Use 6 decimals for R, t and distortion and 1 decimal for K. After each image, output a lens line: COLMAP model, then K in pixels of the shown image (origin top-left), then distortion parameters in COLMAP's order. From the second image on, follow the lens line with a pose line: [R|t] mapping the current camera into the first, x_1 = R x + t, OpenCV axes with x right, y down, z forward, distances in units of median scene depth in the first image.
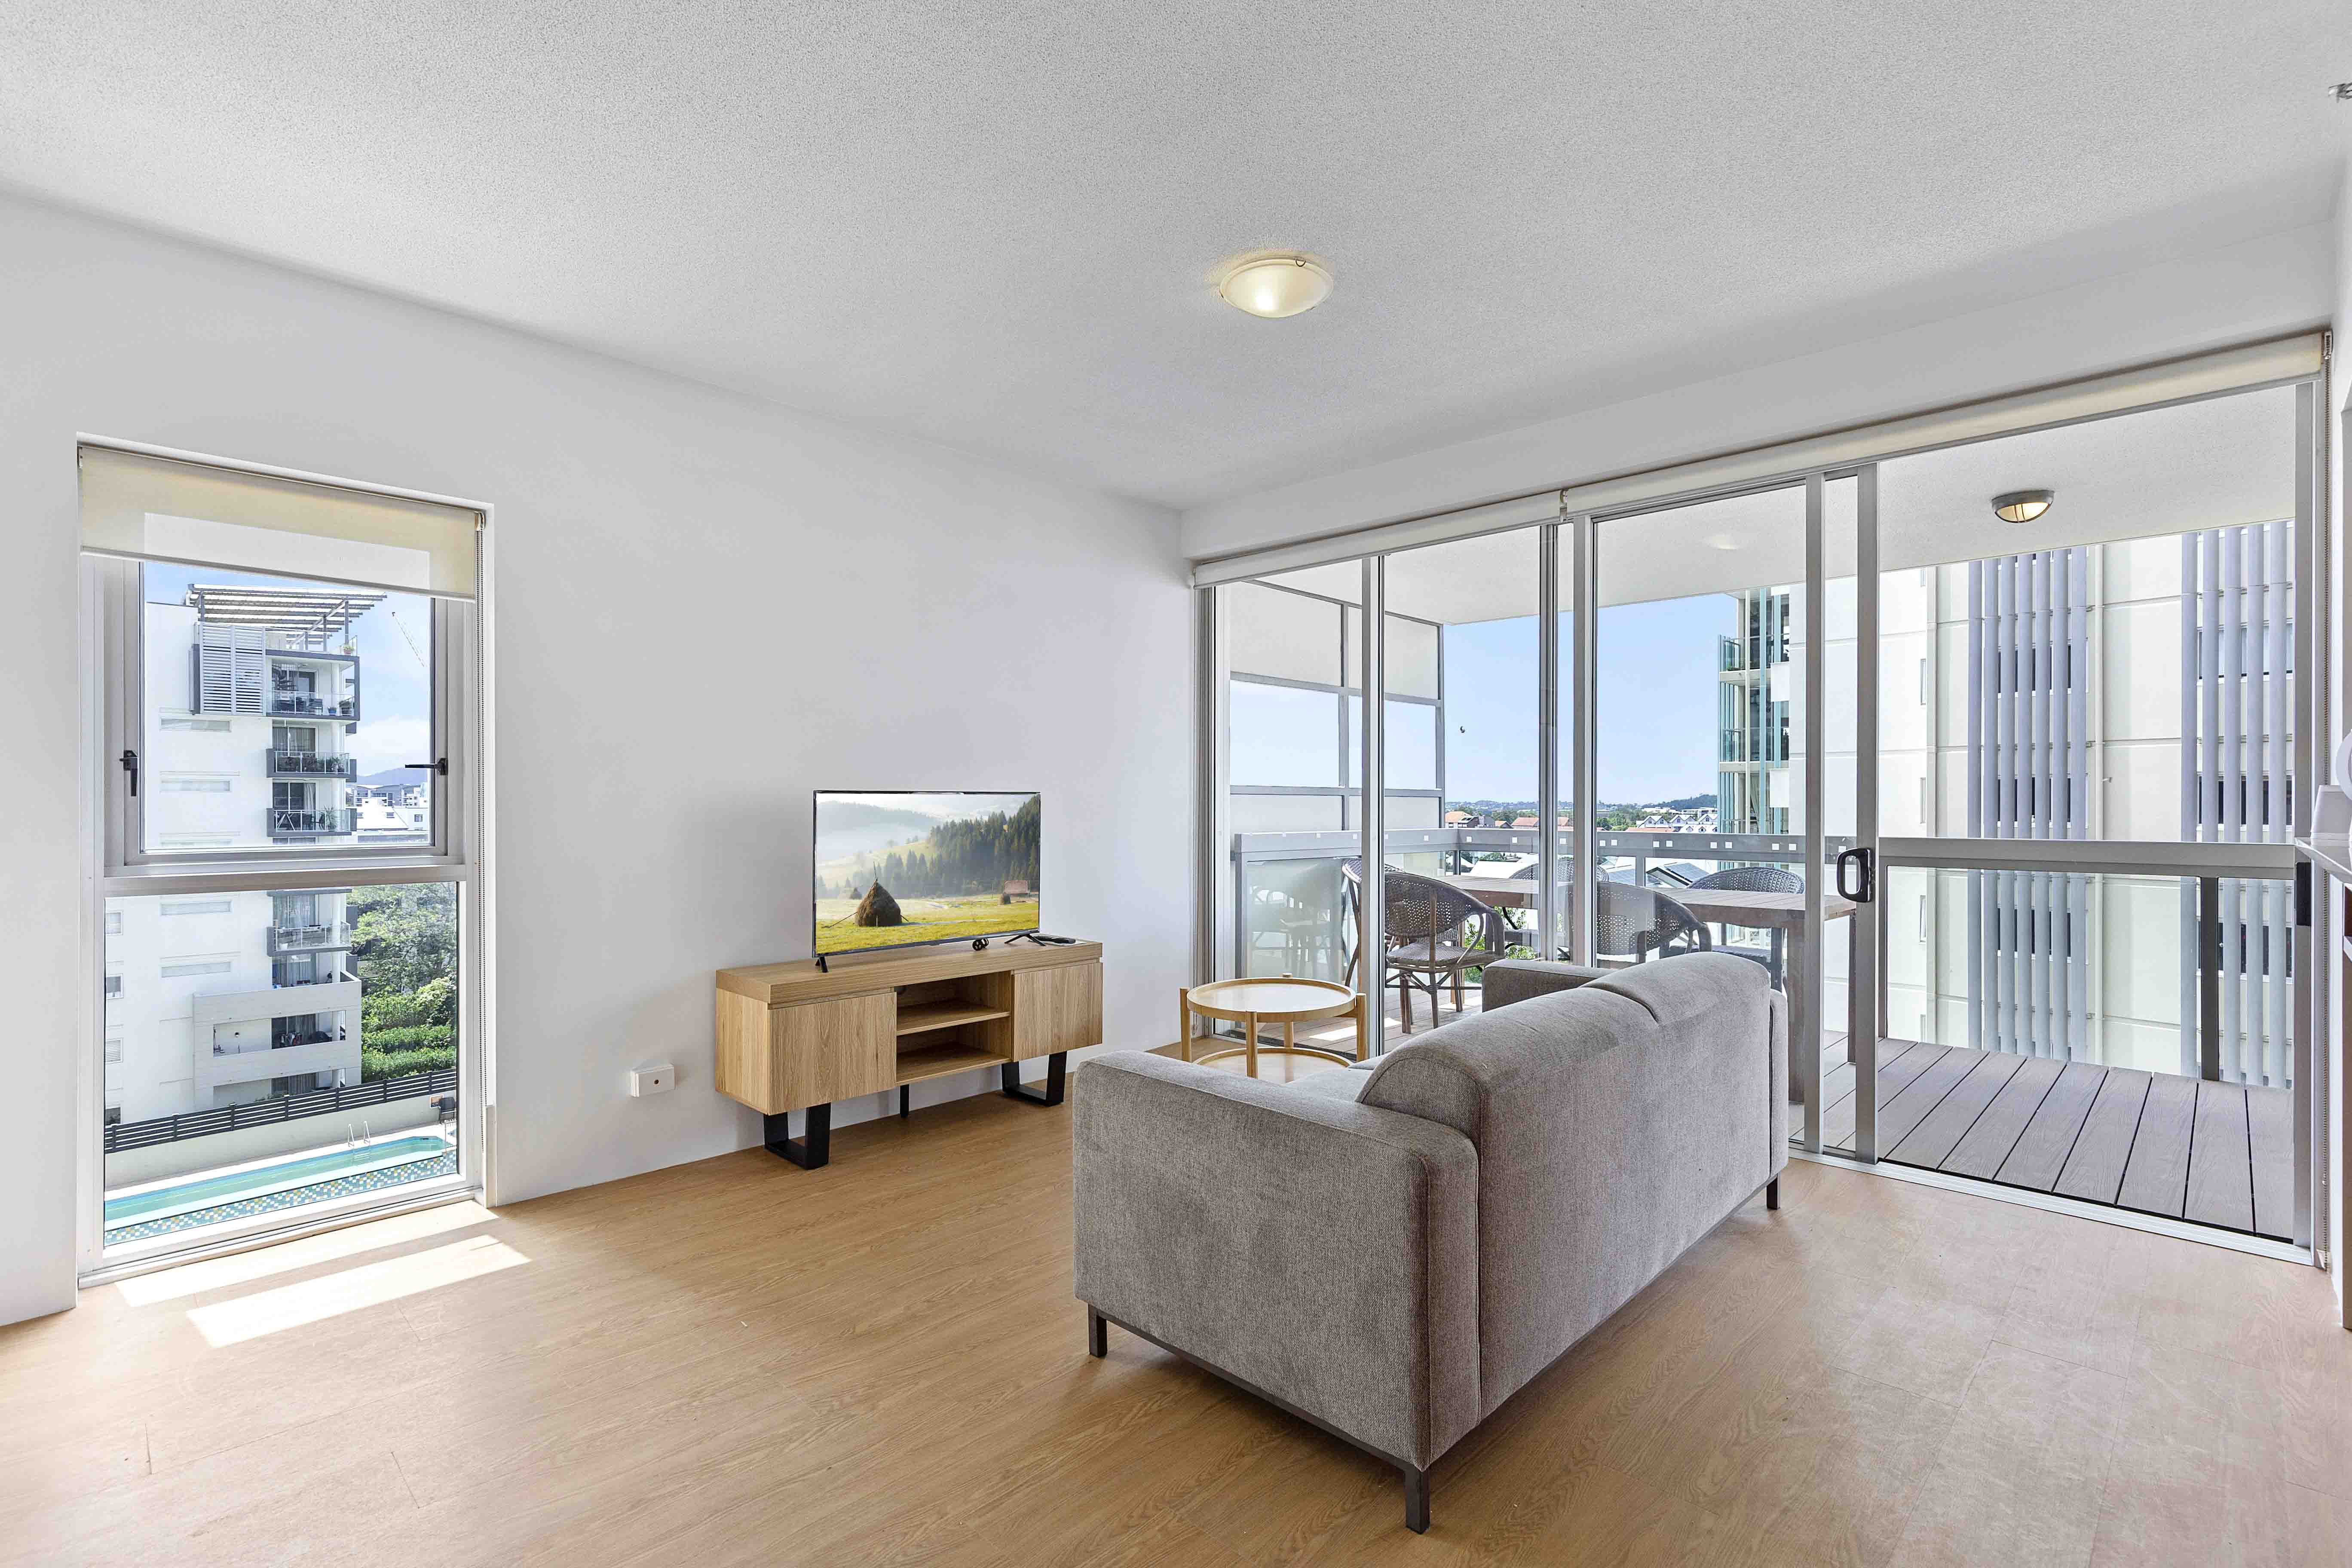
lens RADIAL K [[1105.5, 0, 1166.1], [0, 1105.5, 800.9], [0, 0, 1]] dist [0.032280, -0.000016]
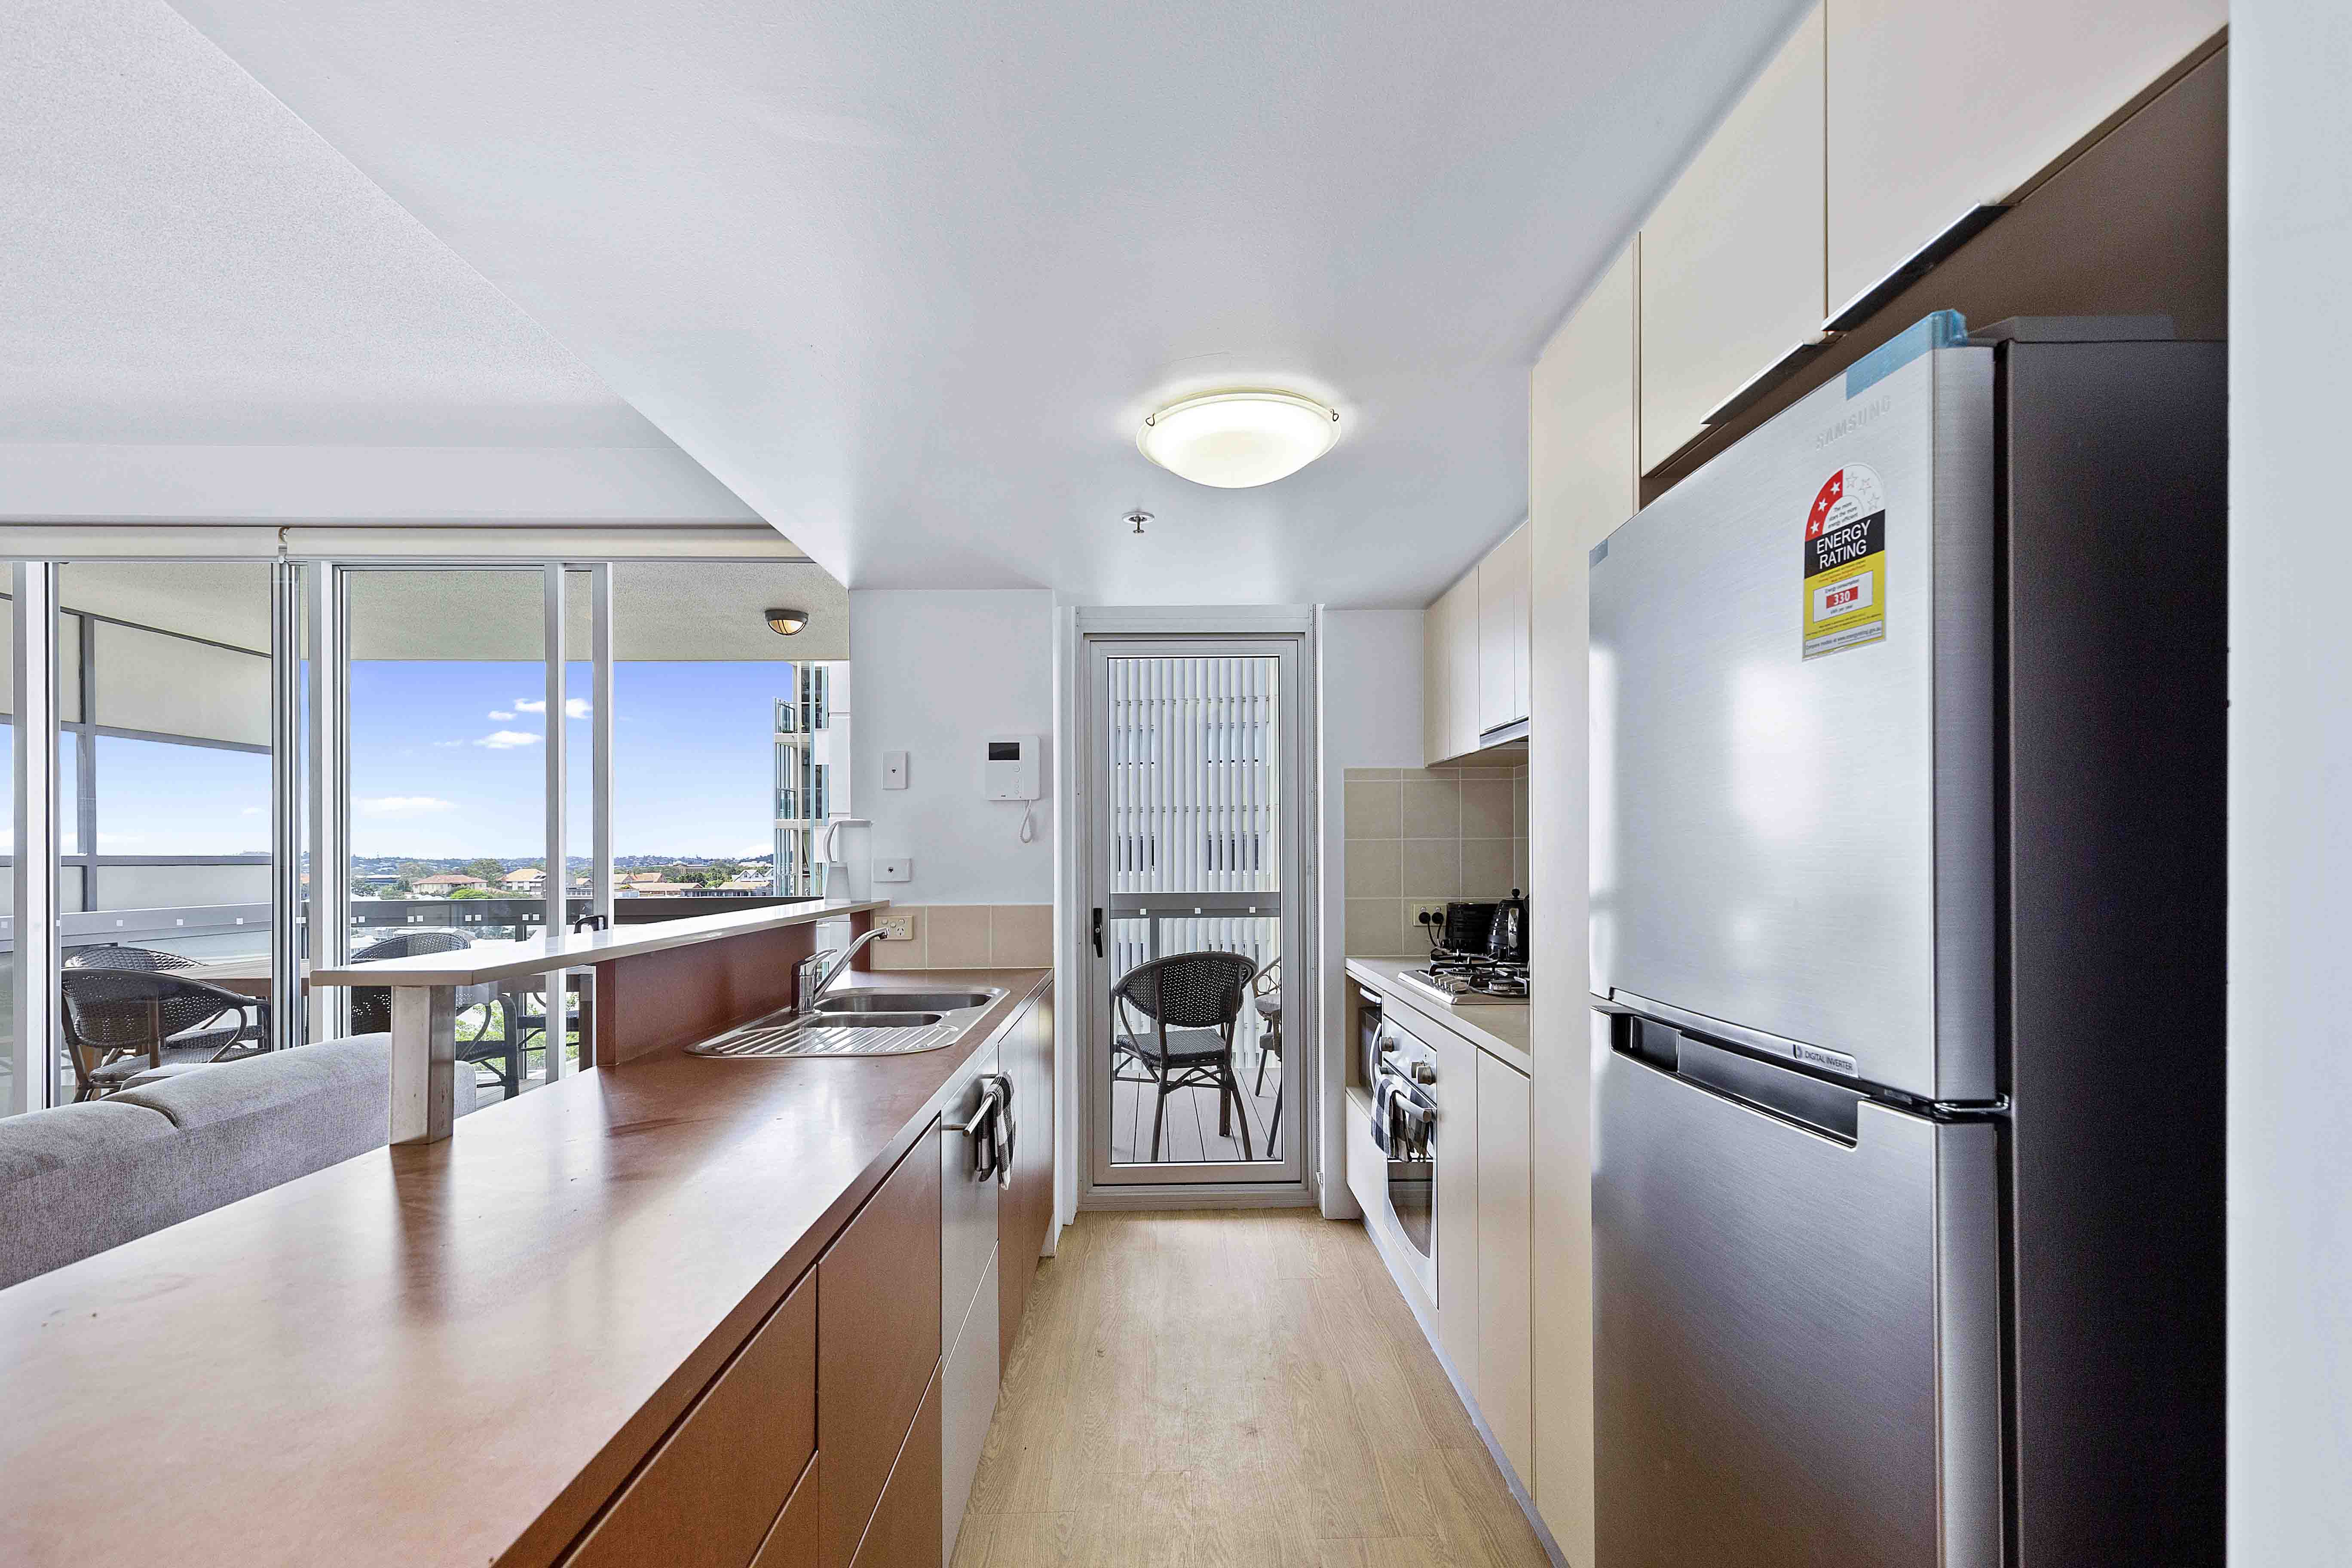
lens RADIAL K [[1111.8, 0, 1220.5], [0, 1111.8, 843.6], [0, 0, 1]] dist [0.002026, 0.000172]
pose [[0.695466, -0.001145, 0.718558, 0.240800], [0.008110, 0.999948, -0.006256, -0.014415], [-0.718513, 0.010179, 0.695439, -0.162321]]
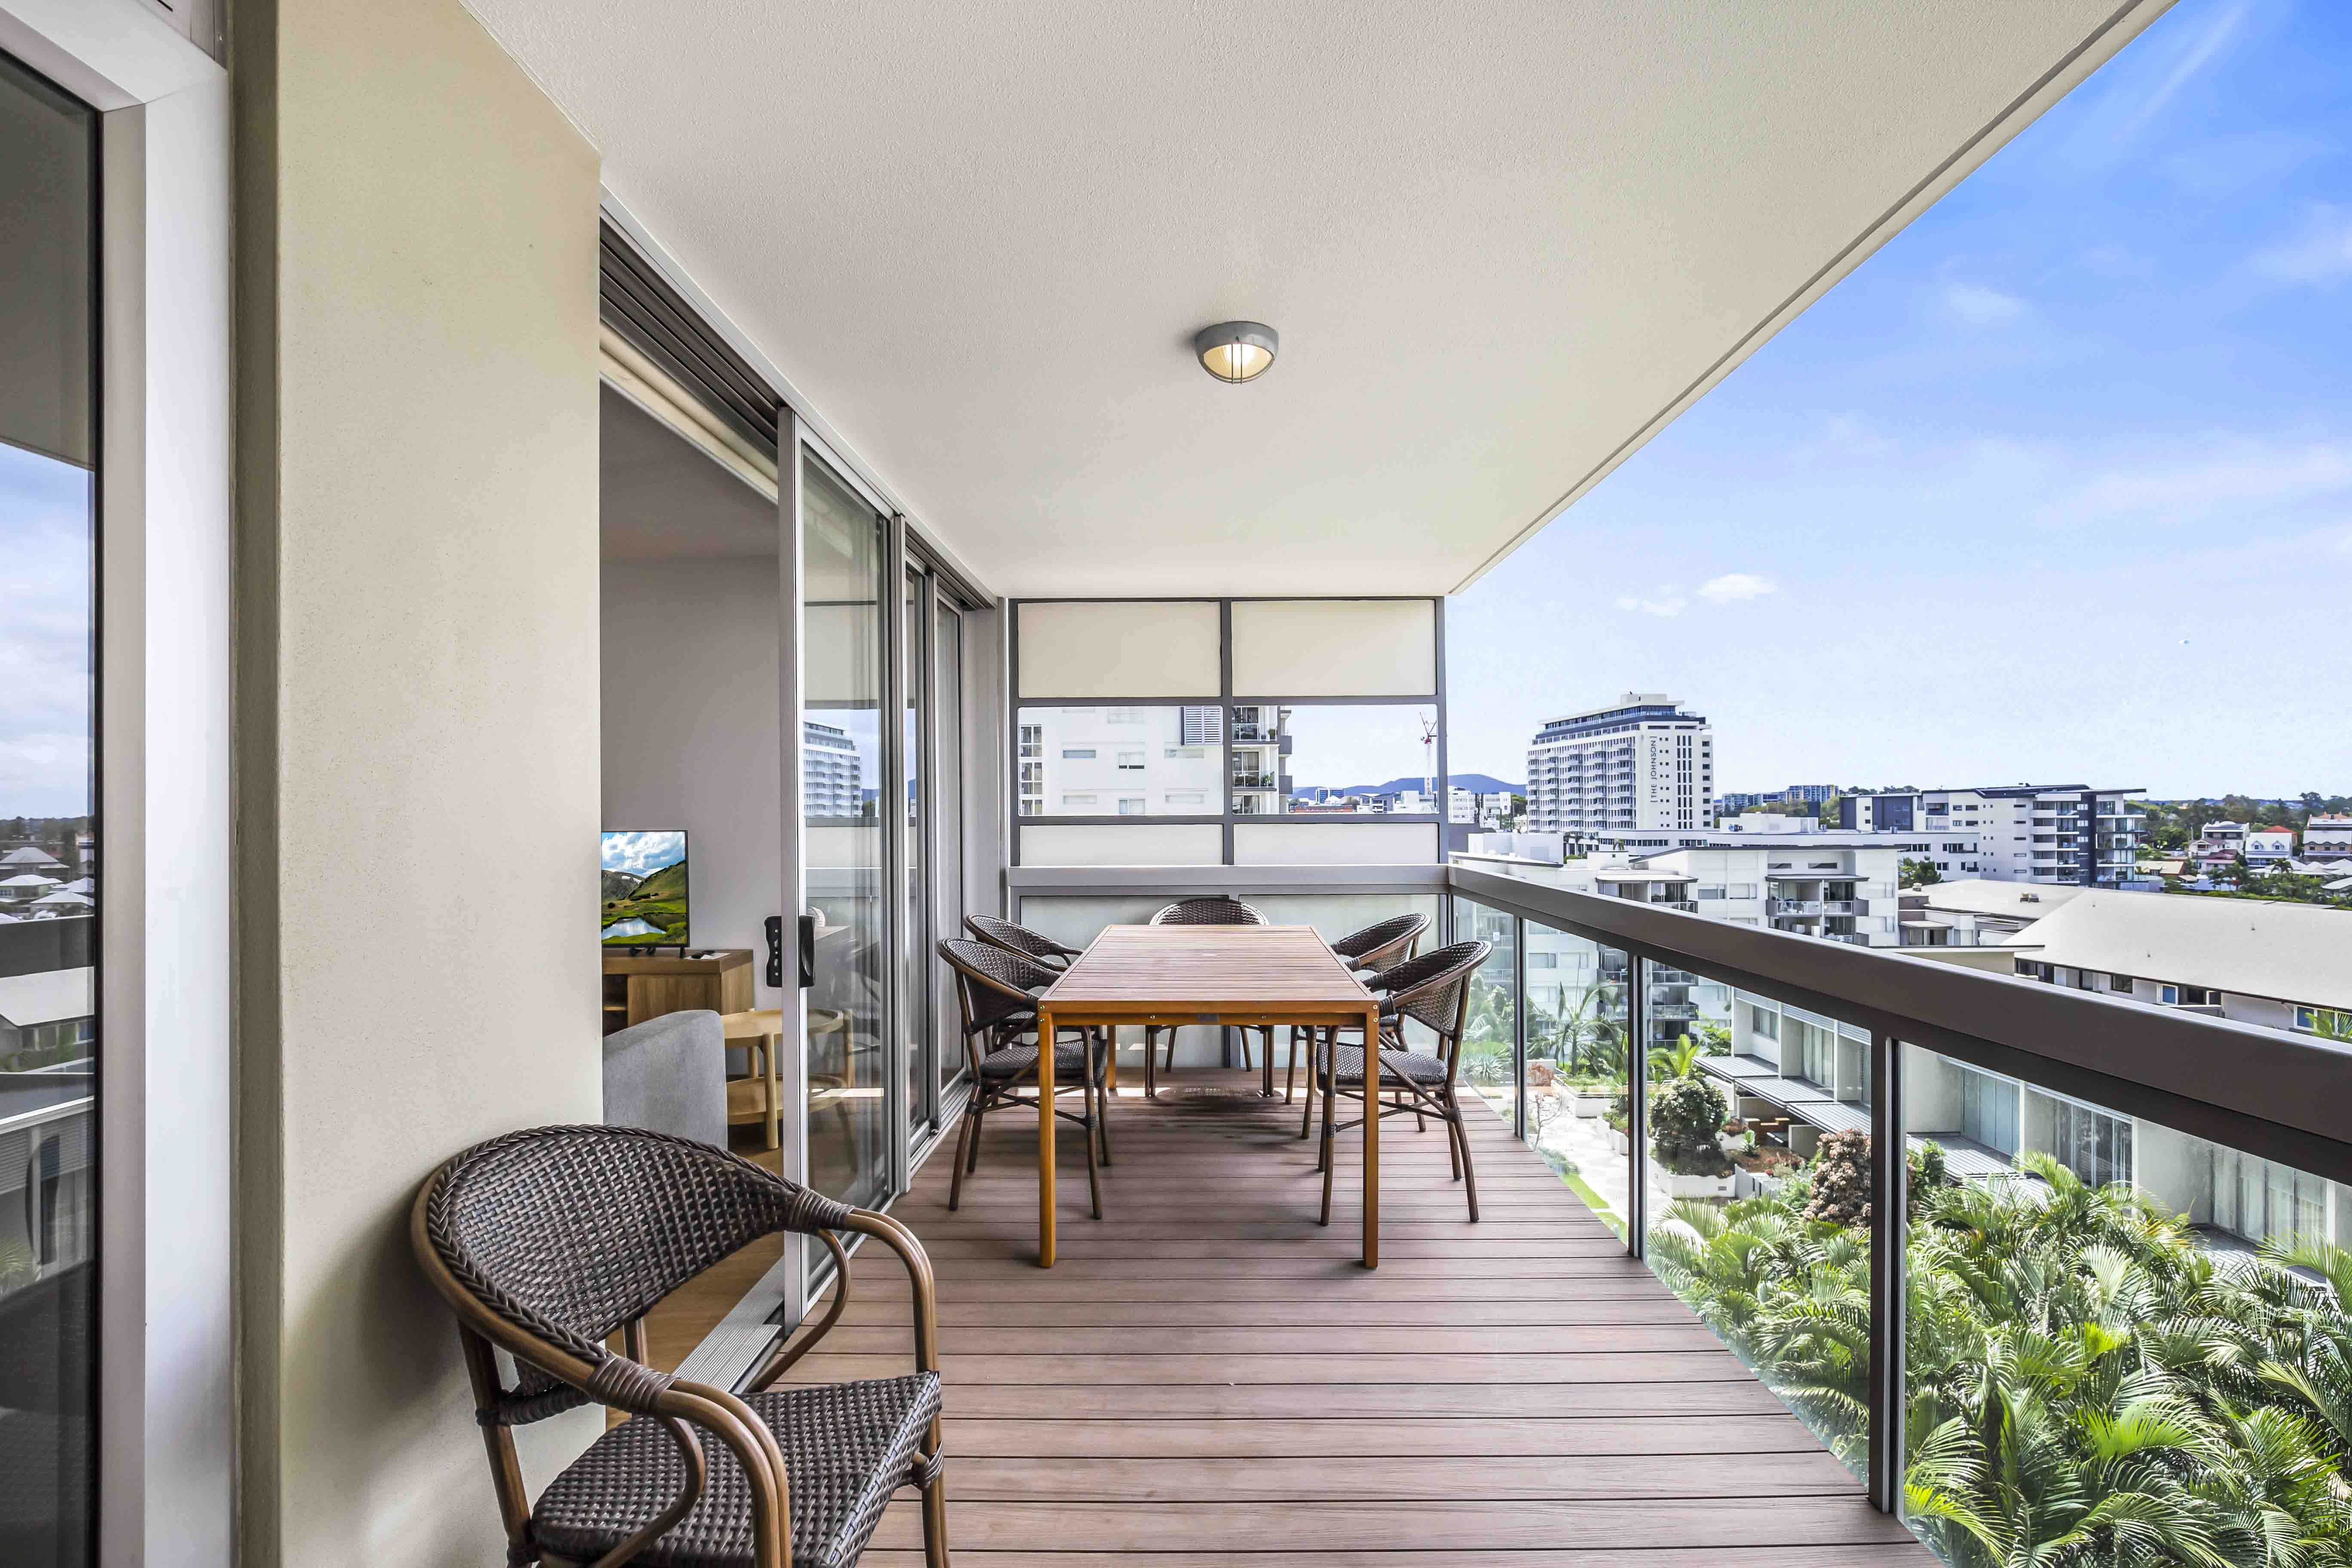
lens RADIAL K [[1105.5, 0, 1166.1], [0, 1105.5, 800.9], [0, 0, 1]] dist [0.032280, -0.000016]
pose [[0.687775, -0.007319, -0.725887, 1.193060], [0.004793, 0.999973, -0.005542, -0.028142], [0.725908, 0.000332, 0.687792, 0.596857]]
